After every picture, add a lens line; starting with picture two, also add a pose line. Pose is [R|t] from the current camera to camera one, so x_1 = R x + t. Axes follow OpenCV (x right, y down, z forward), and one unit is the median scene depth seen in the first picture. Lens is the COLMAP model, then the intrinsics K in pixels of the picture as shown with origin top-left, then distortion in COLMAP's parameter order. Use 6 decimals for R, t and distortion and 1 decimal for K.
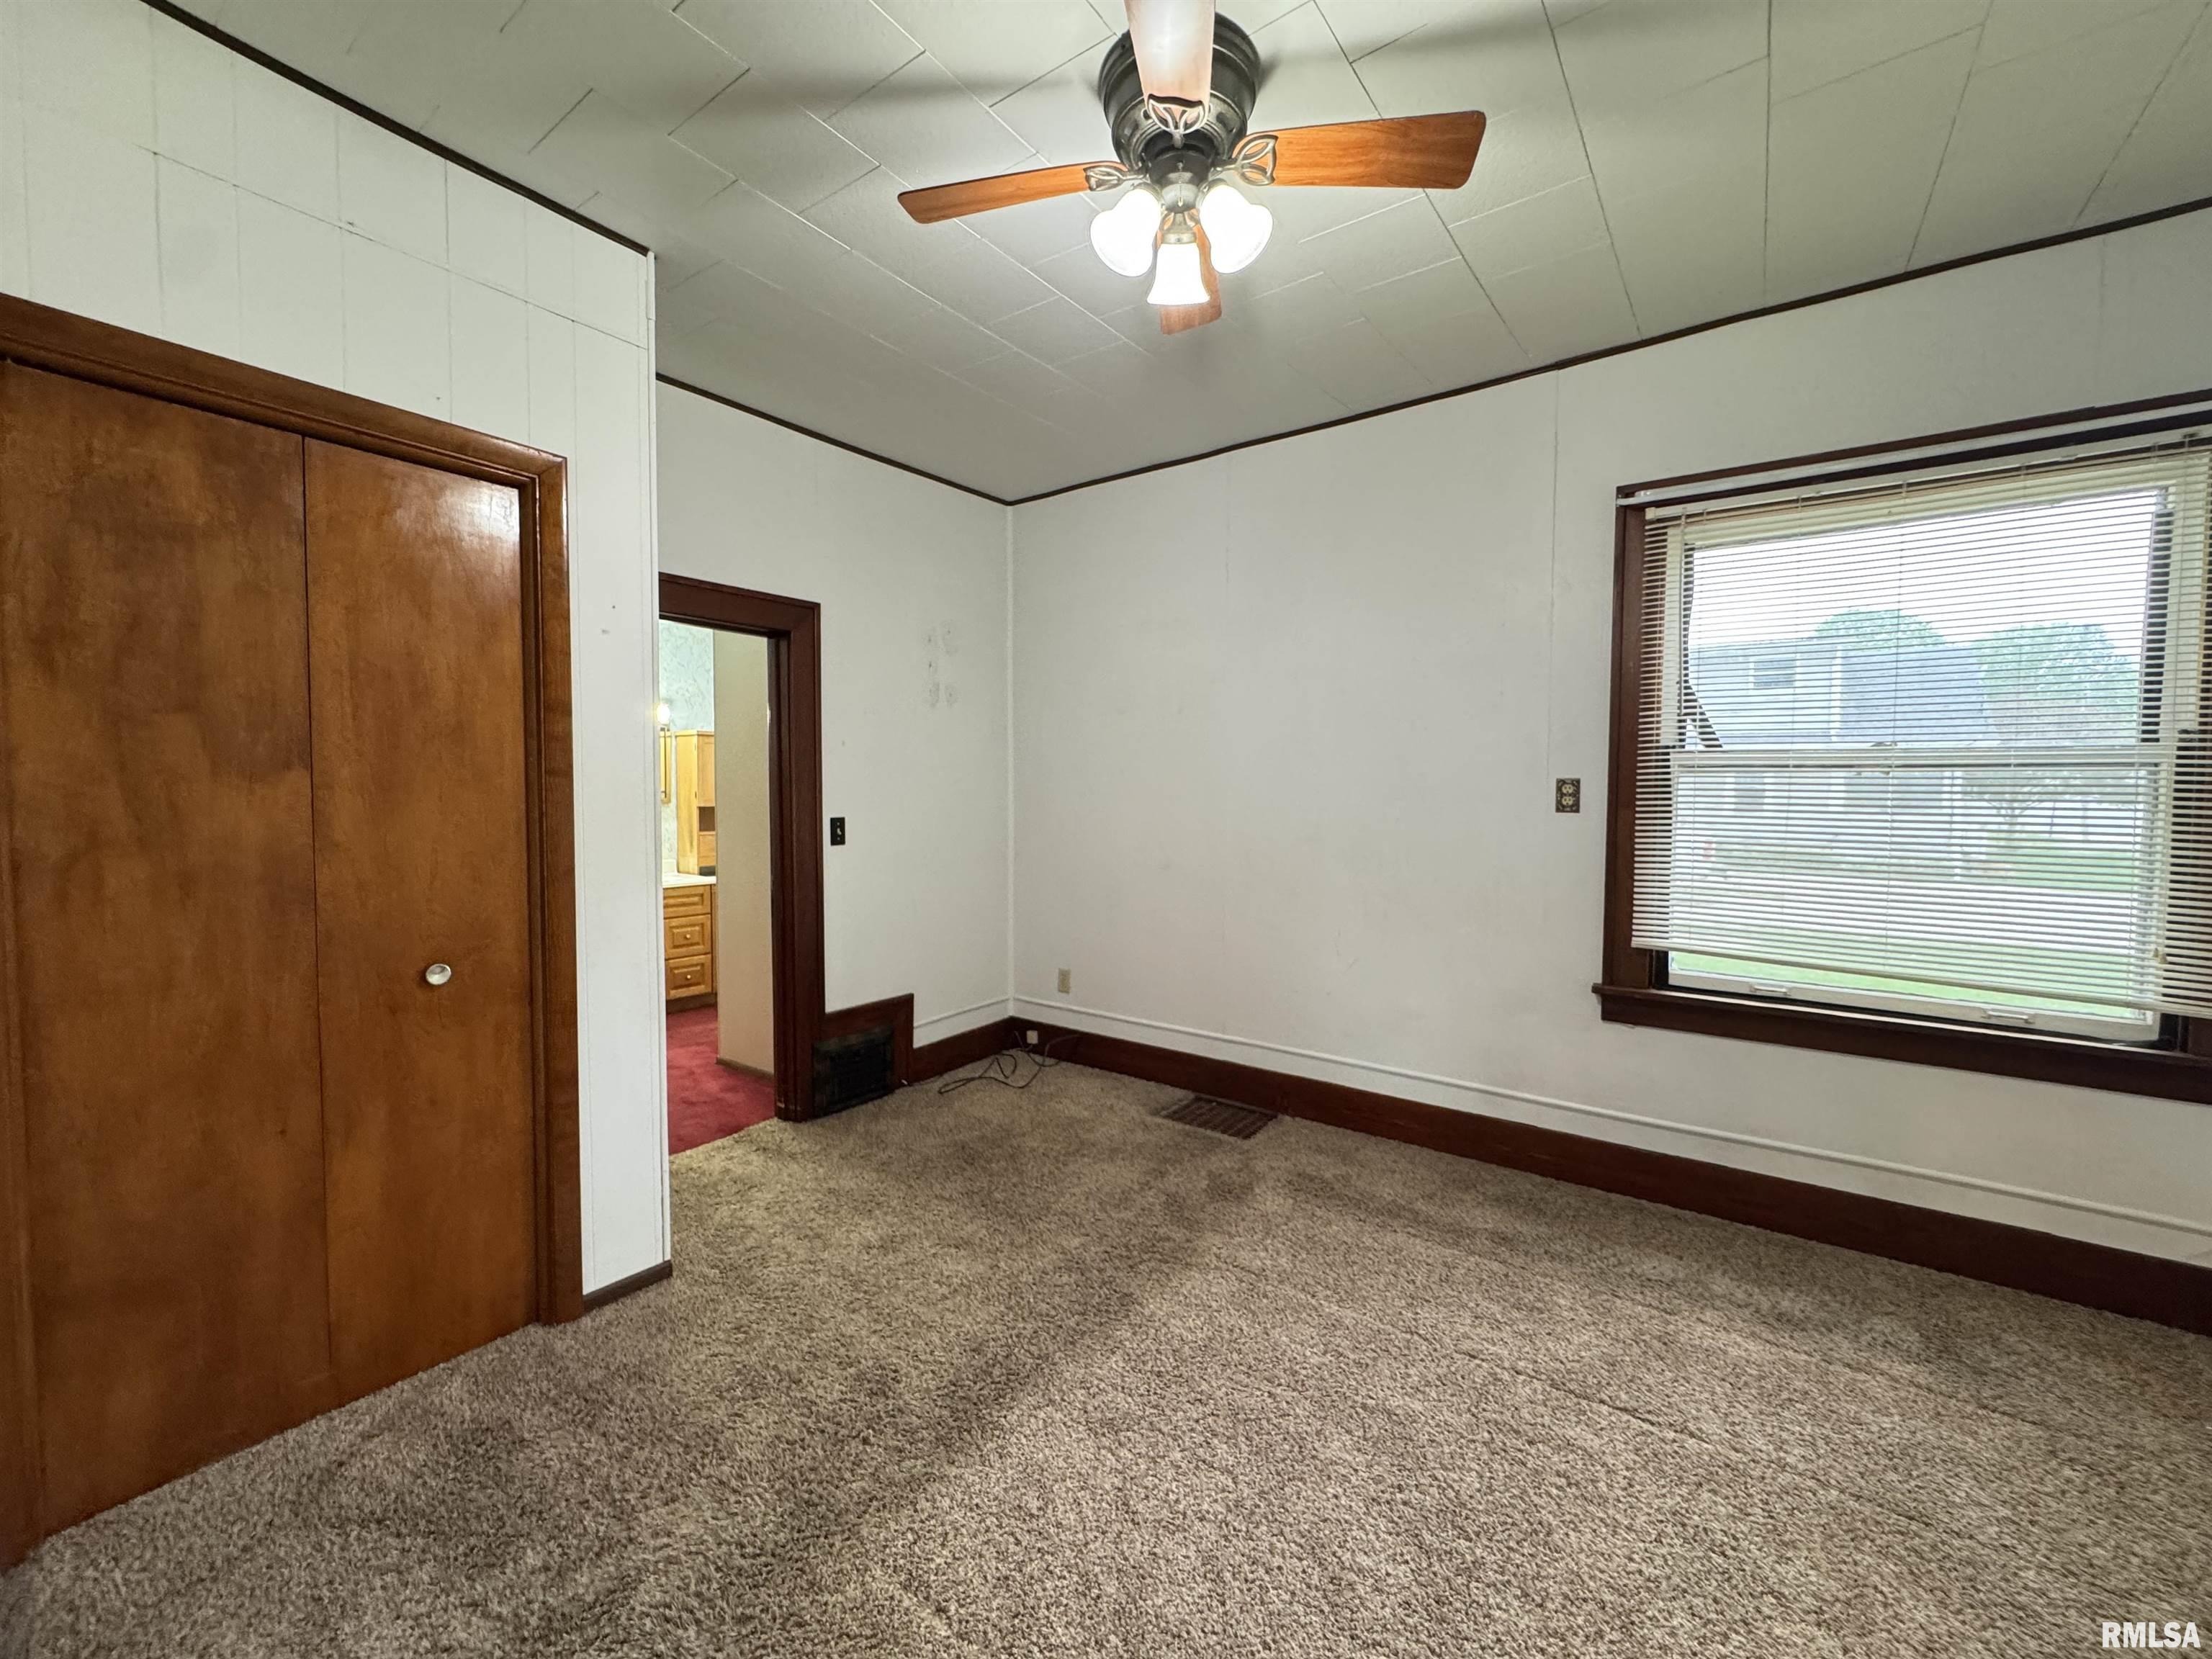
lens RADIAL K [[884.3, 0, 1102.8], [0, 884.3, 825.0], [0, 0, 1]] dist [-0.003208, -0.000065]
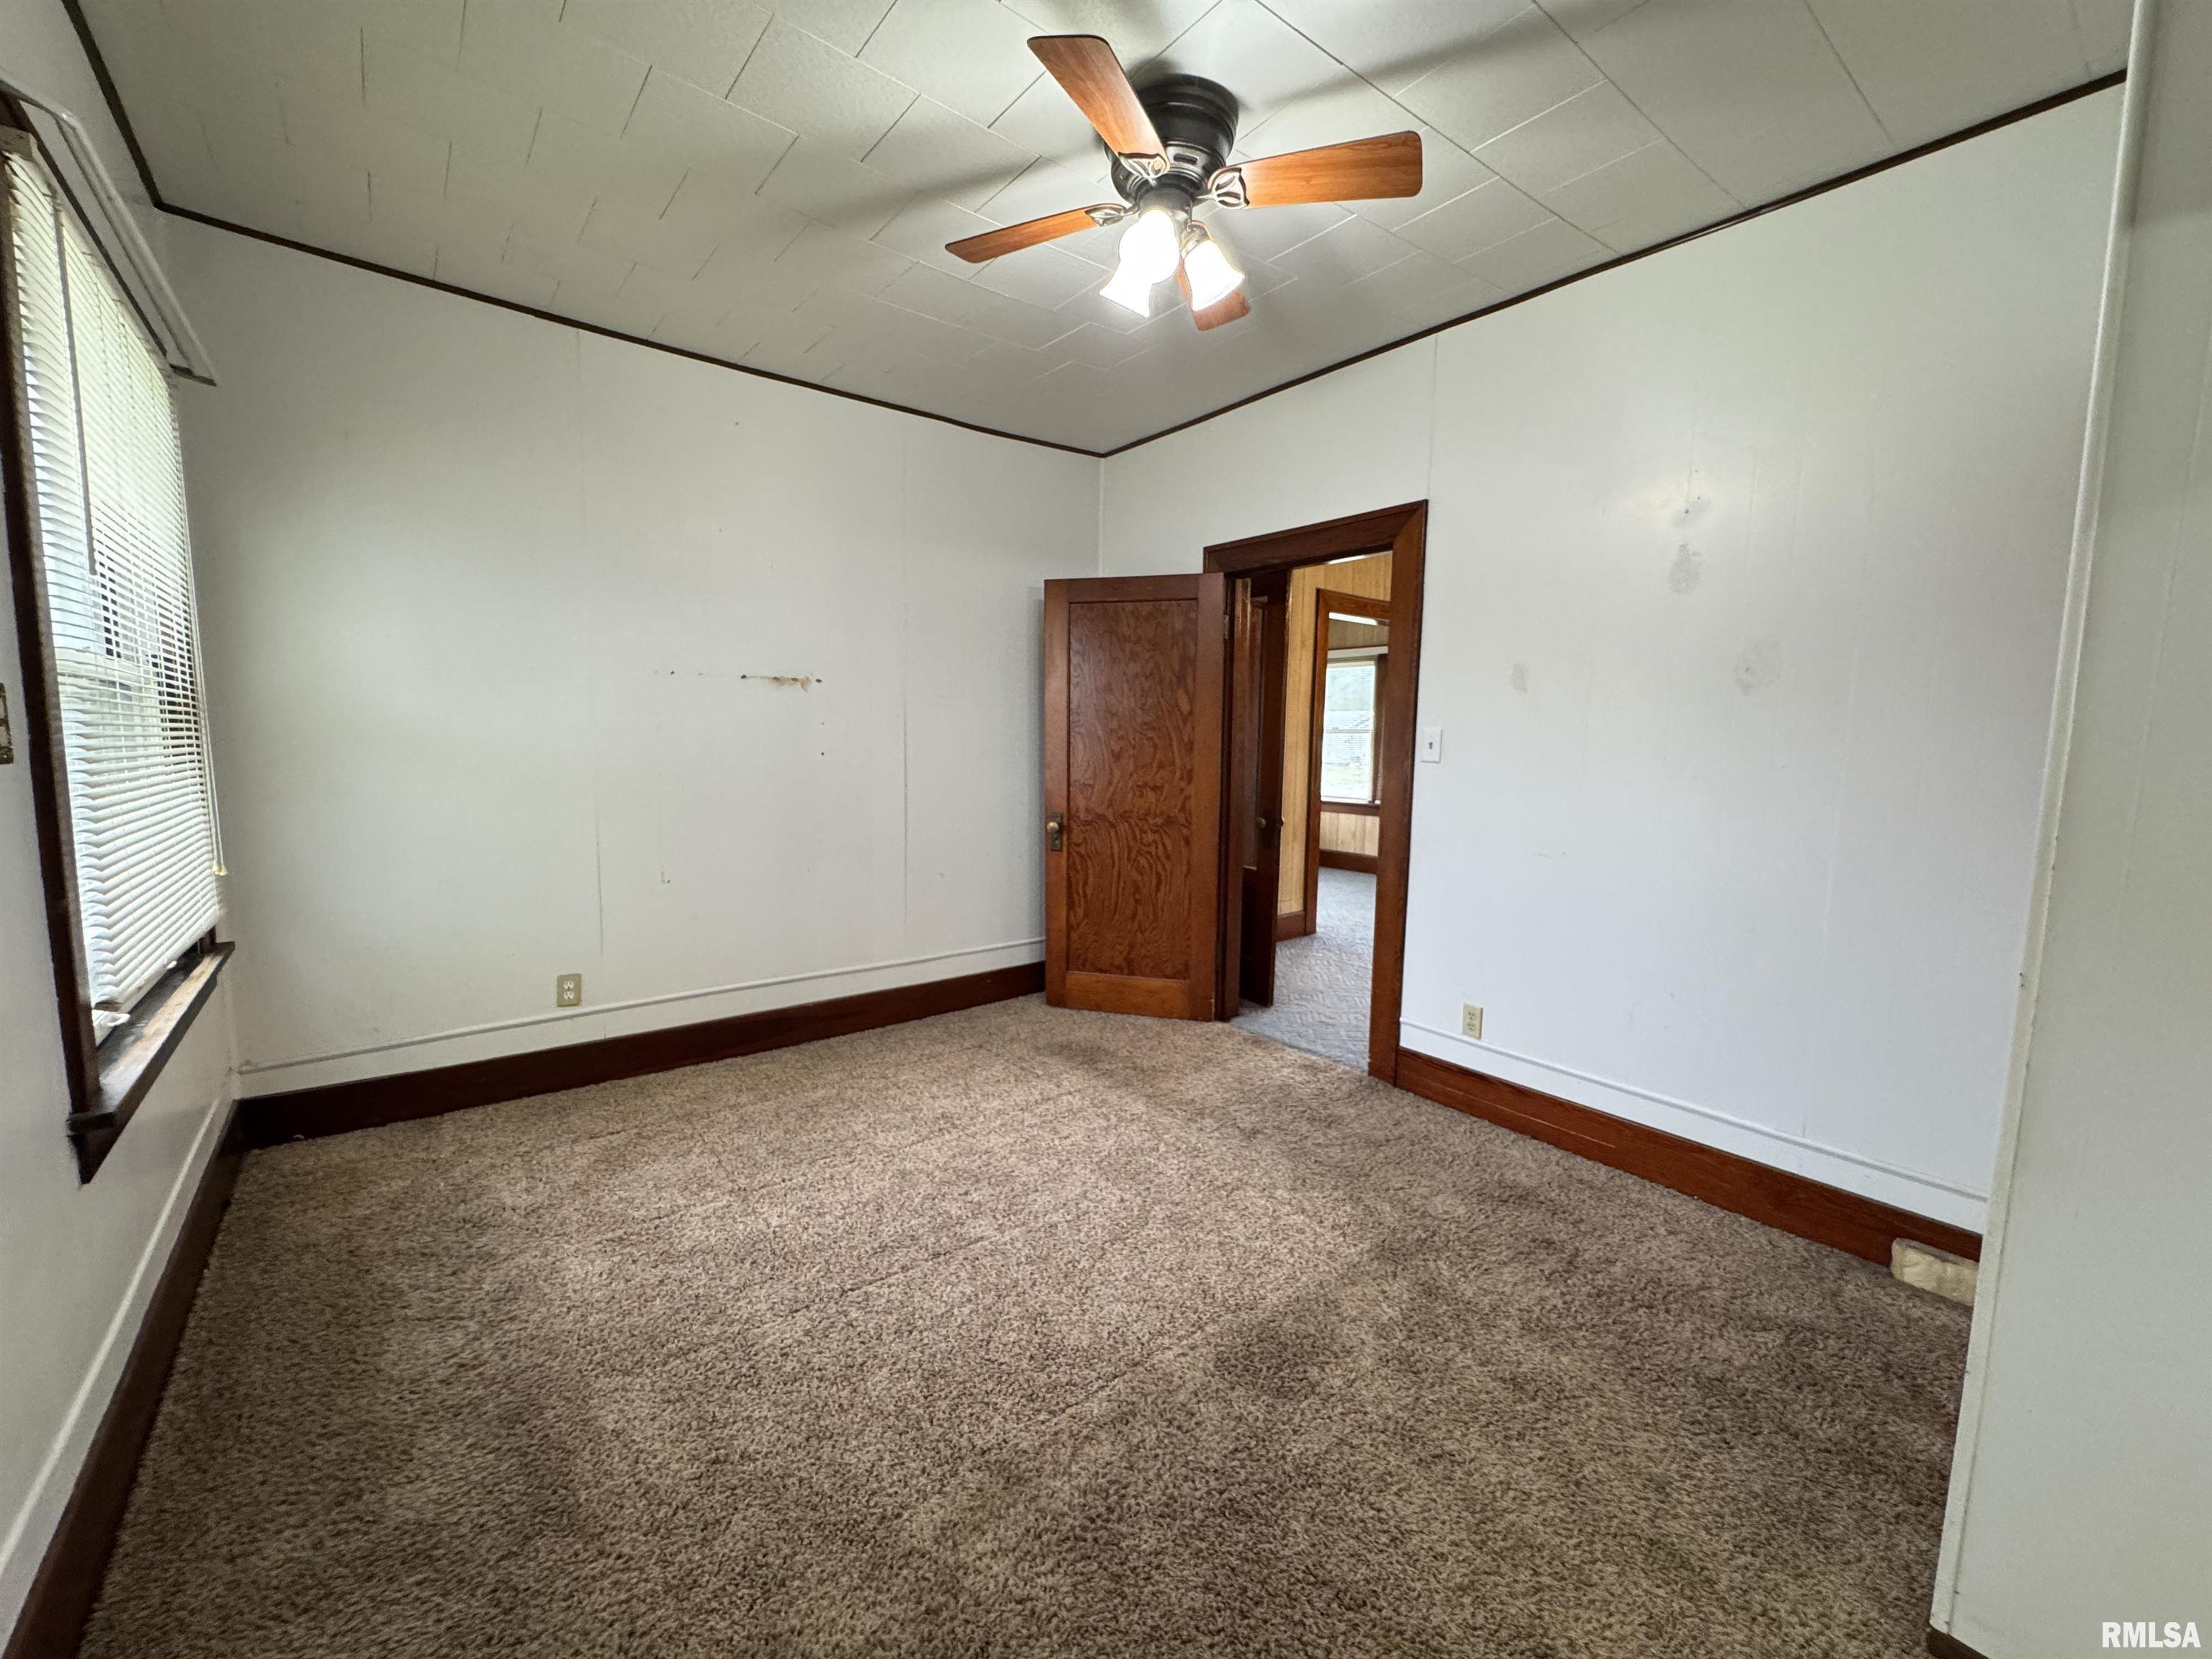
lens RADIAL K [[884.3, 0, 1102.8], [0, 884.3, 825.0], [0, 0, 1]] dist [-0.003208, -0.000065]
pose [[-0.965113, -0.045782, 0.257800, -0.103091], [-0.008803, 0.989712, 0.142804, -0.052151], [-0.261686, 0.135553, -0.955587, 1.328771]]
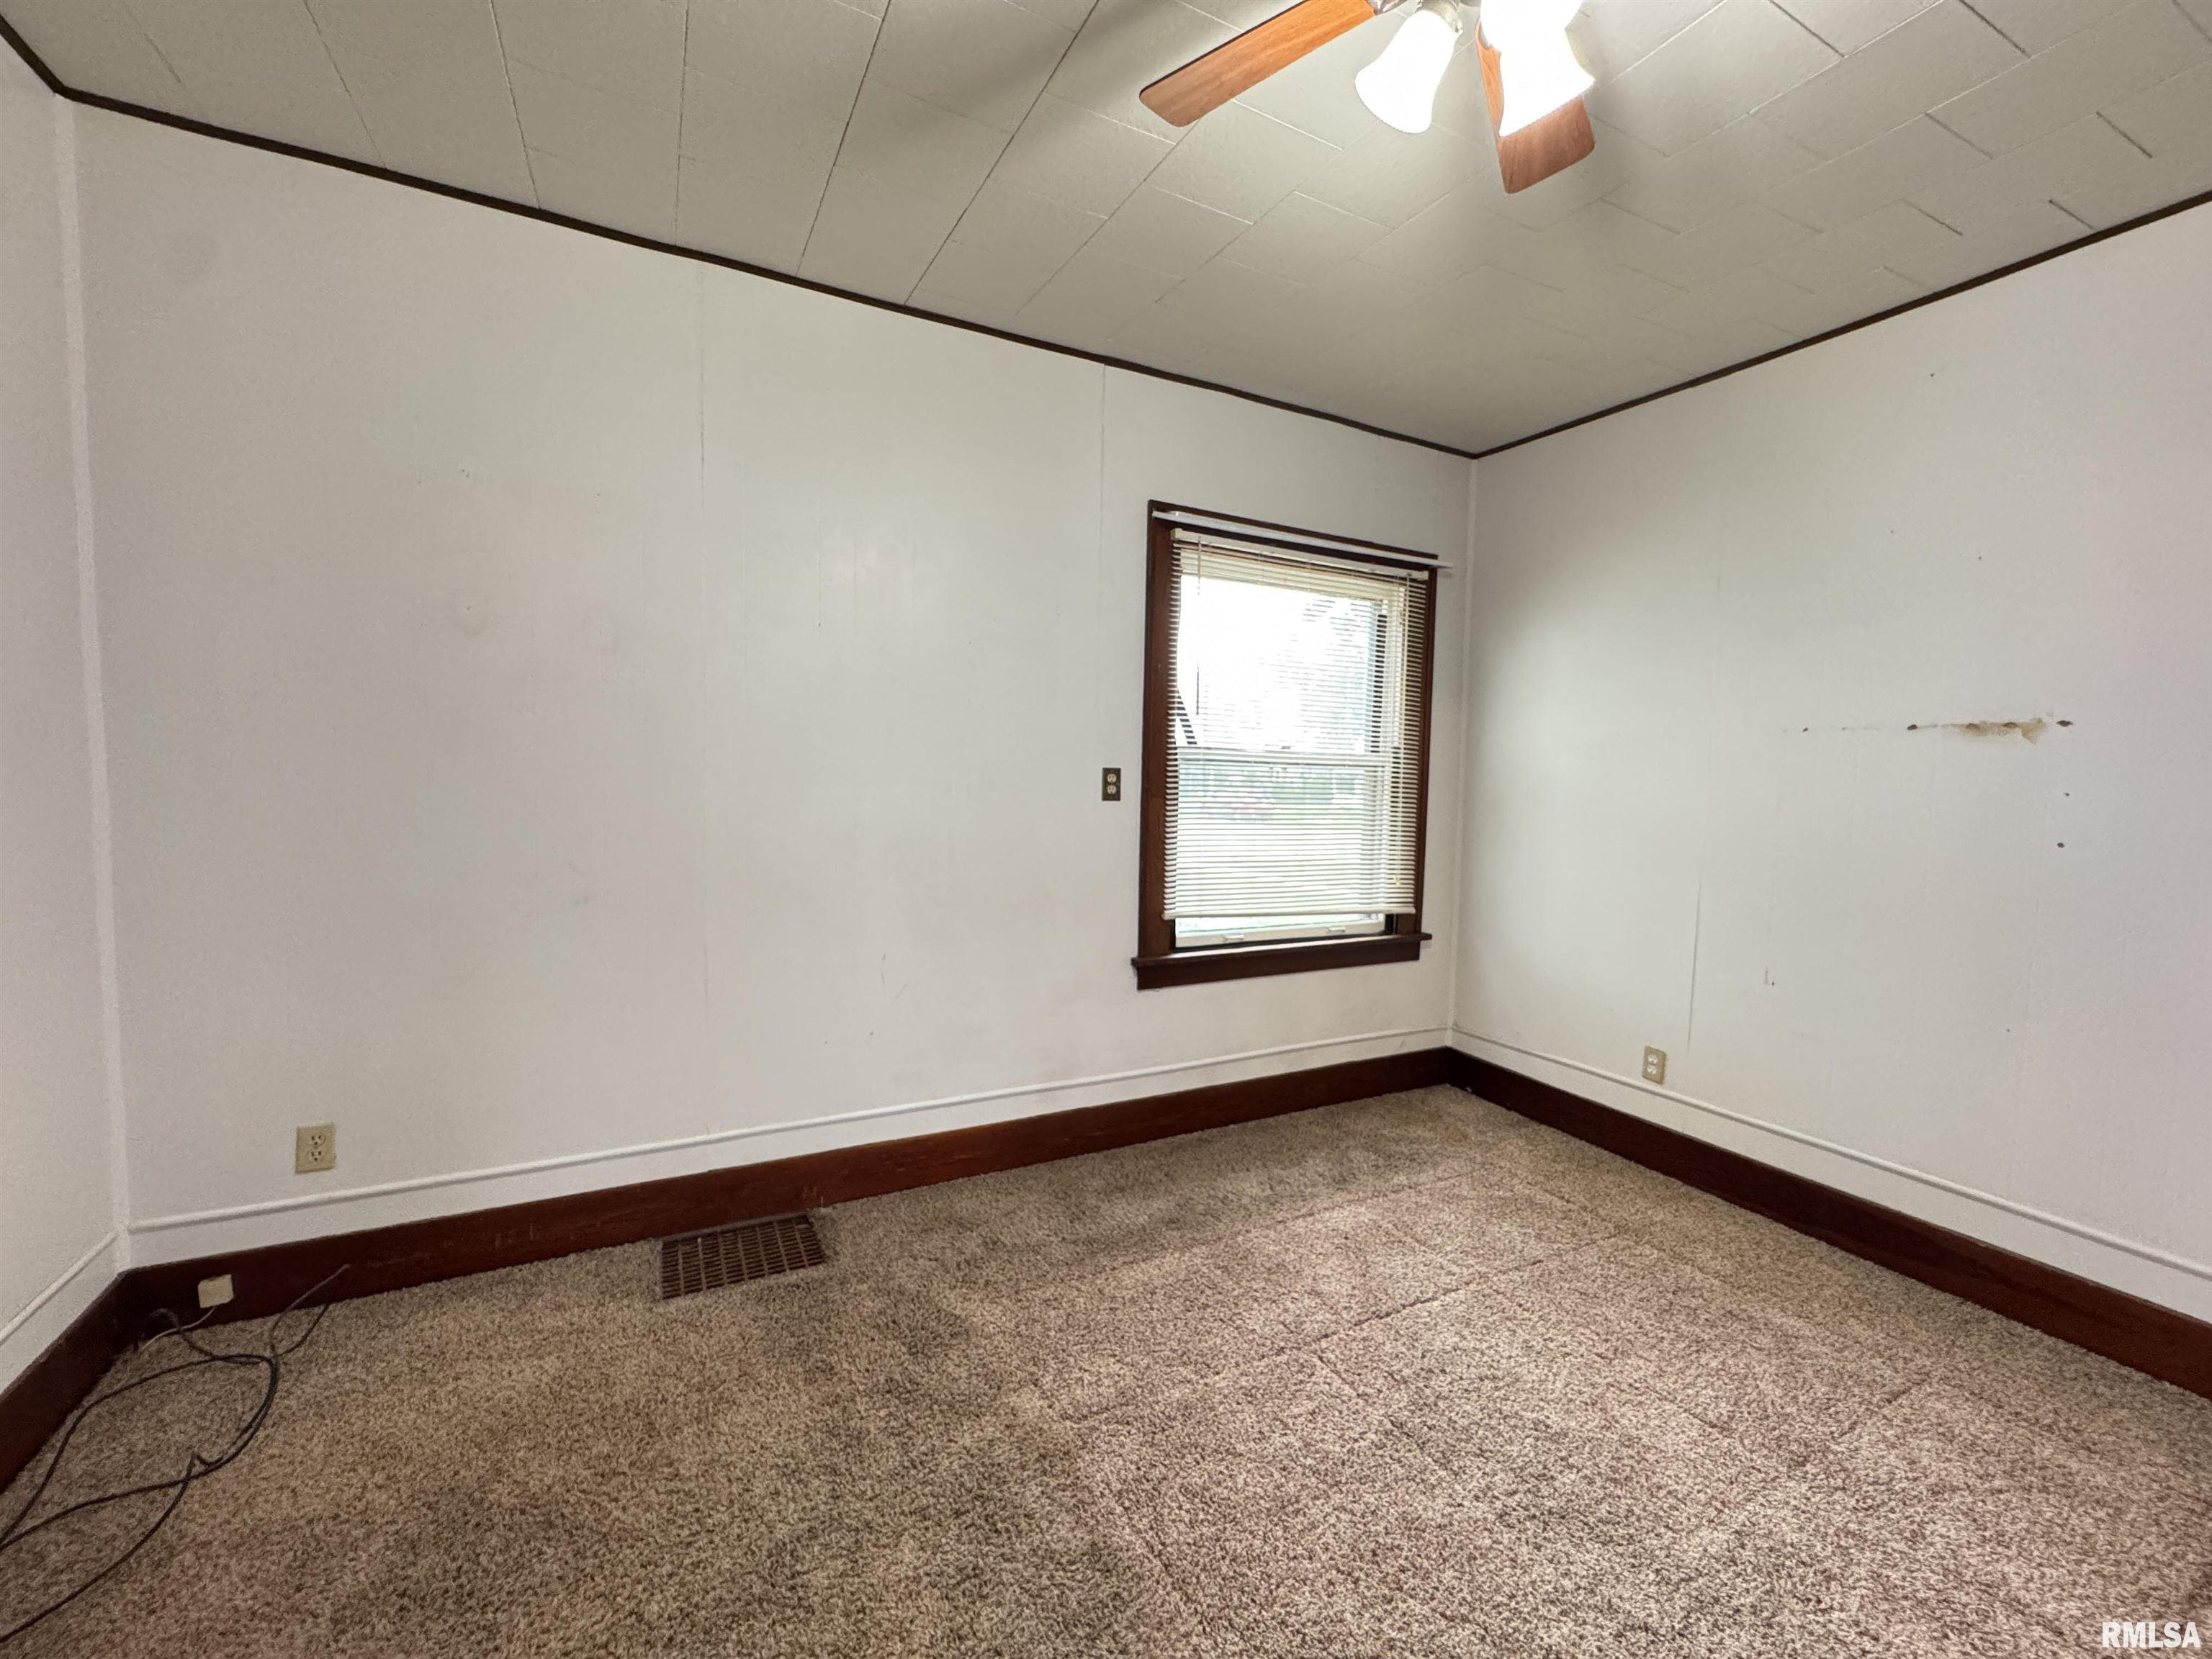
lens RADIAL K [[877.5, 0, 1106.0], [0, 877.5, 829.5], [0, 0, 1]] dist [-0.000095, 0.000057]
pose [[0.445201, -0.051317, 0.893959, -0.427461], [0.018148, 0.998668, 0.048290, -0.031915], [-0.895247, -0.005275, 0.445539, 0.571717]]
